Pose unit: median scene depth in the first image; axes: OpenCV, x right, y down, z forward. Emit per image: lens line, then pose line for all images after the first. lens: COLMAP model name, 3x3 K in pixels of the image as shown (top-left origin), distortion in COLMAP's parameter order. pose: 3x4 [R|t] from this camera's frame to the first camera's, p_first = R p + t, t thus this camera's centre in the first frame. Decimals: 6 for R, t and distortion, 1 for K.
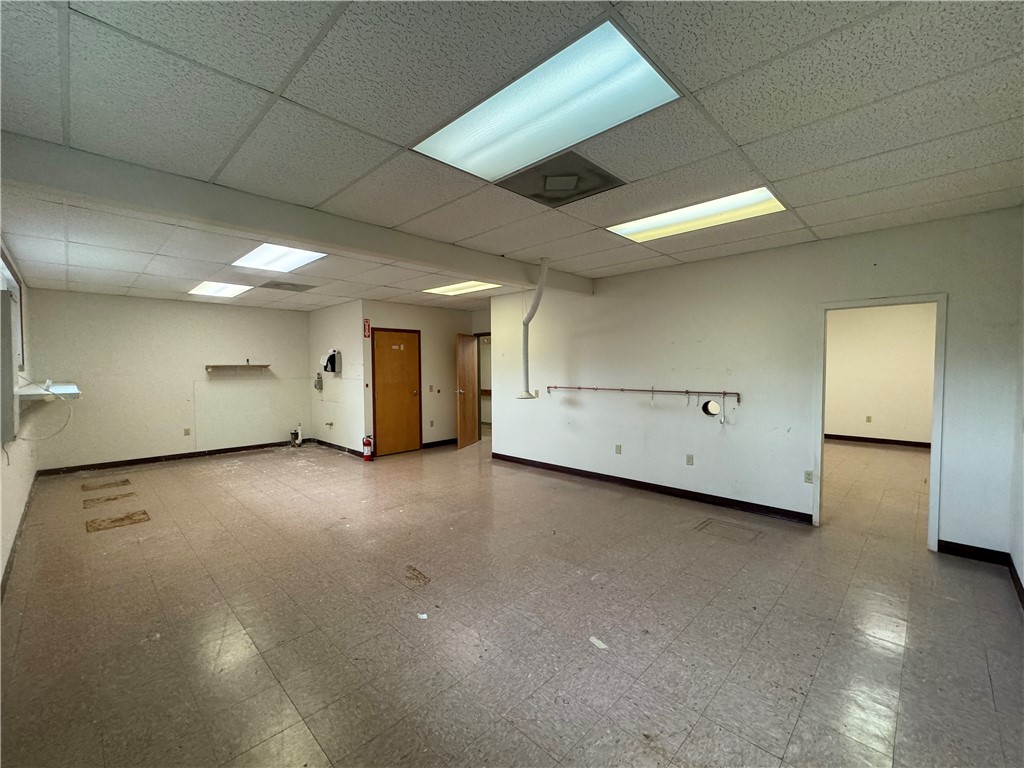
lens RADIAL K [[429.1, 0, 512.7], [0, 429.1, 382.6], [0, 0, 1]] dist [-0.001945, 0.000208]
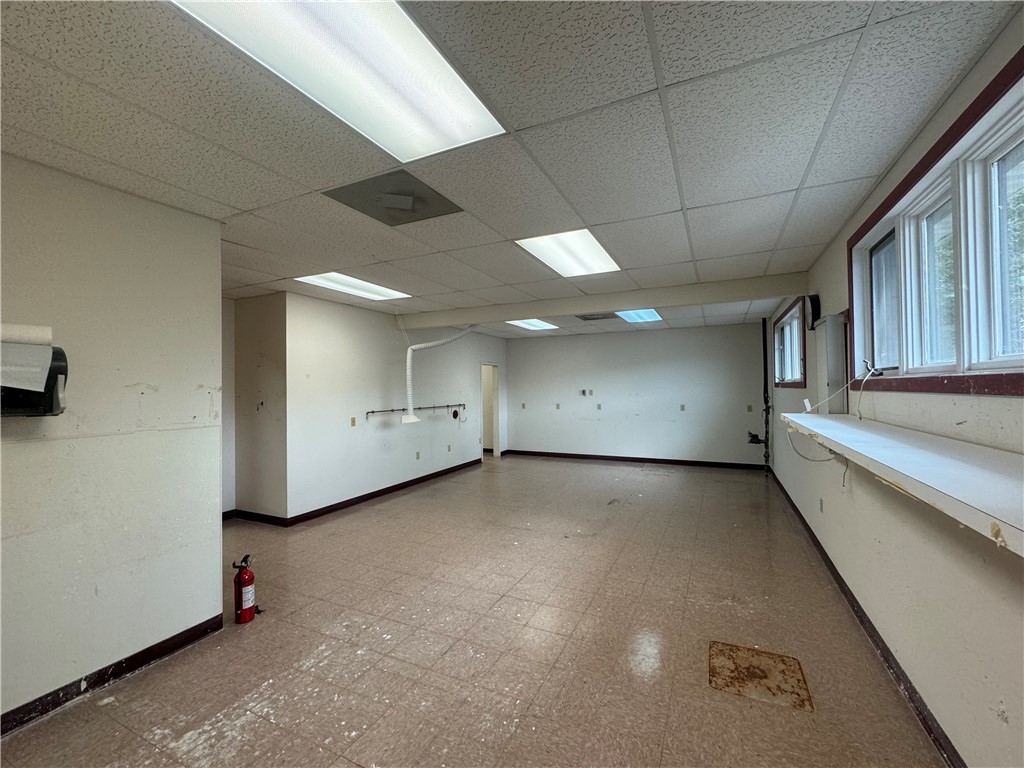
lens RADIAL K [[429.1, 0, 512.7], [0, 429.1, 382.6], [0, 0, 1]] dist [-0.001945, 0.000208]
pose [[-0.319165, 0.019034, 0.947508, -1.205903], [0.050462, 0.998721, -0.003065, -0.048543], [-0.946355, 0.046835, -0.319717, 1.299118]]
